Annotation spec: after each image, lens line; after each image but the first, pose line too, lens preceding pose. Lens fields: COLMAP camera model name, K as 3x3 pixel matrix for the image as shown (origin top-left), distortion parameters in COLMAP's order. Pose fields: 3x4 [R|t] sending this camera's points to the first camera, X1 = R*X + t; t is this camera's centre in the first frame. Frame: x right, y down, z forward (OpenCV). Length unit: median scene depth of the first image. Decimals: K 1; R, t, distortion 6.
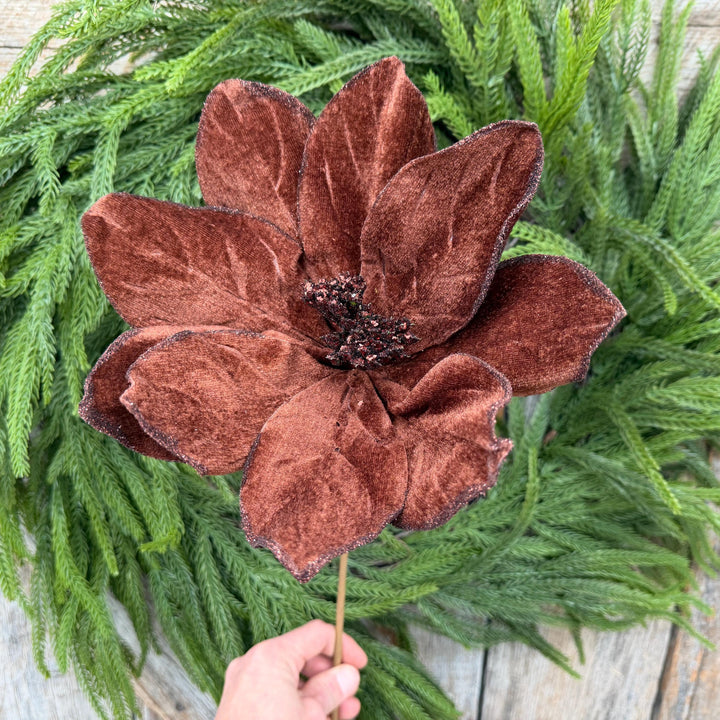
lens RADIAL K [[701.2, 0, 350.0], [0, 701.2, 355.9], [0, 0, 1]] dist [-0.019151, -0.017047]
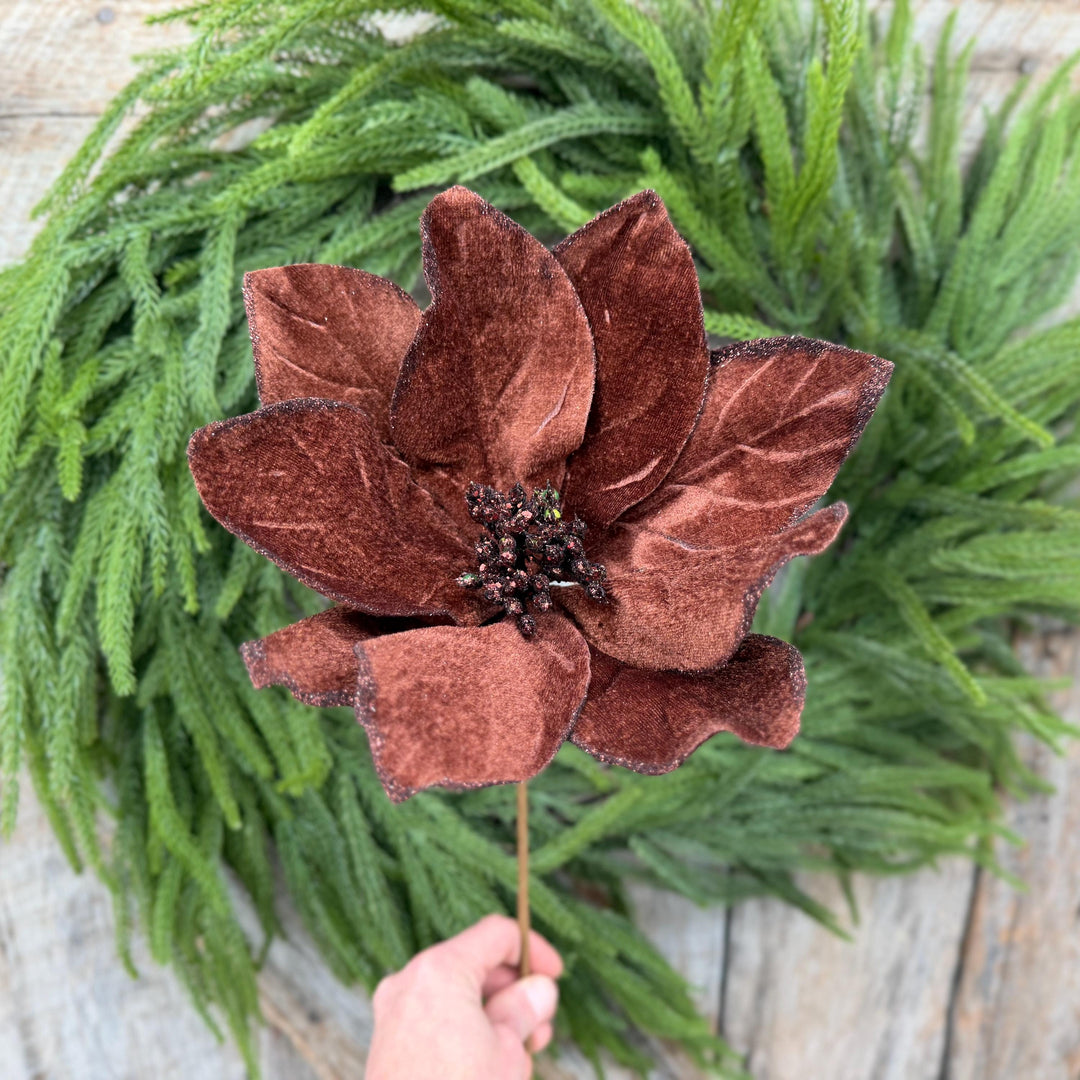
lens RADIAL K [[1040.3, 0, 533.9], [0, 1040.3, 541.0], [0, 0, 1]] dist [0.004102, -0.040440]
pose [[0.997930, -0.032311, 0.055596, -0.080142], [0.031765, 0.999438, 0.010665, 0.009056], [-0.055909, -0.008877, 0.998396, -0.127895]]
